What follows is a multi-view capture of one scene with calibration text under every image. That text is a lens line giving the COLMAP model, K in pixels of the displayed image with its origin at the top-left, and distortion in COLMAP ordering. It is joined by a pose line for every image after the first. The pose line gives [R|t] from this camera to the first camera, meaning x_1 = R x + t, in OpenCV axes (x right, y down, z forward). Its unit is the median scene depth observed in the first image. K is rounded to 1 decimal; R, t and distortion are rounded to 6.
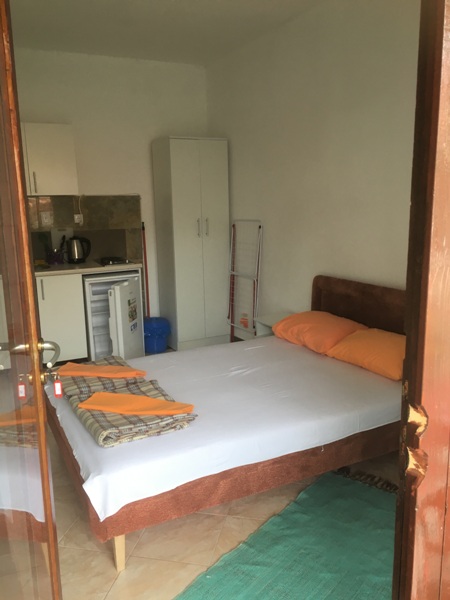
lens RADIAL K [[505.5, 0, 225.0], [0, 505.5, 300.0], [0, 0, 1]] dist [0.062410, -0.070798]
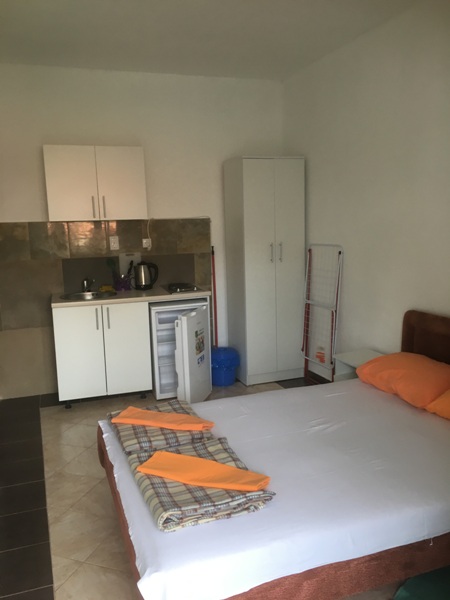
lens RADIAL K [[505.5, 0, 225.0], [0, 505.5, 300.0], [0, 0, 1]] dist [0.062410, -0.070798]
pose [[0.991381, 0.015843, -0.130047, -0.016302], [-0.019581, 0.999430, -0.027517, -0.031500], [0.129536, 0.029826, 0.991126, 0.078562]]
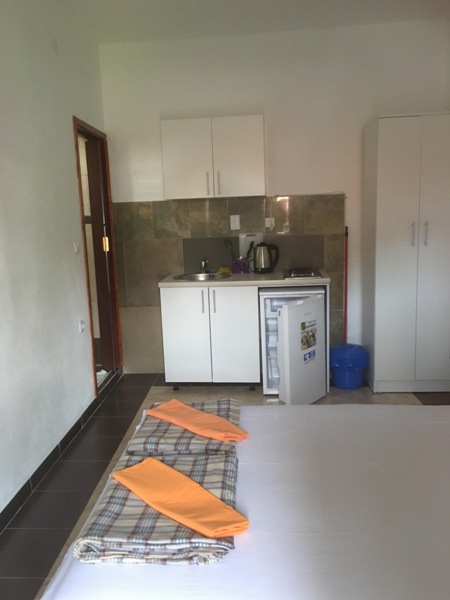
lens RADIAL K [[505.5, 0, 225.0], [0, 505.5, 300.0], [0, 0, 1]] dist [0.062410, -0.070798]
pose [[0.855216, 0.078504, -0.512292, 0.113031], [-0.080989, 0.996561, 0.017513, -0.038840], [0.511906, 0.026512, 0.858633, 0.229364]]
